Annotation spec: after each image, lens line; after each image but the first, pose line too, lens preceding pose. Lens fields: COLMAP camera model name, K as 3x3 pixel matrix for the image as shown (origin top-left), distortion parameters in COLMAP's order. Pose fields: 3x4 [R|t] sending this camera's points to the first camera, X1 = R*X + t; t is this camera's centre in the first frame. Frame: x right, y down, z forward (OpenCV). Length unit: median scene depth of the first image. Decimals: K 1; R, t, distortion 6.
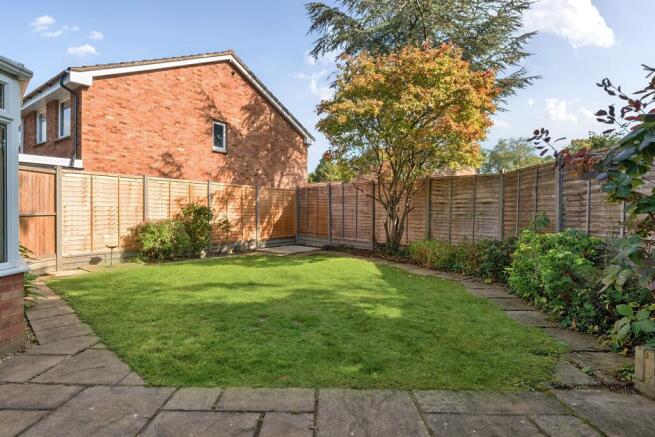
lens RADIAL K [[341.2, 0, 327.4], [0, 341.2, 215.6], [0, 0, 1]] dist [-0.005430, 0.000730]
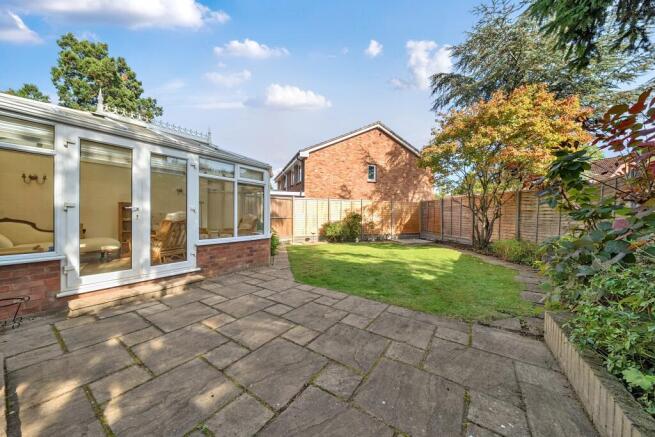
lens RADIAL K [[222.7, 0, 327.3], [0, 222.7, 219.5], [0, 0, 1]] dist [0.001775, -0.000002]
pose [[0.832666, 0.011207, -0.553662, 0.165461], [-0.010284, 0.999936, 0.004773, -0.000344], [0.553680, 0.001720, 0.832728, -0.081909]]
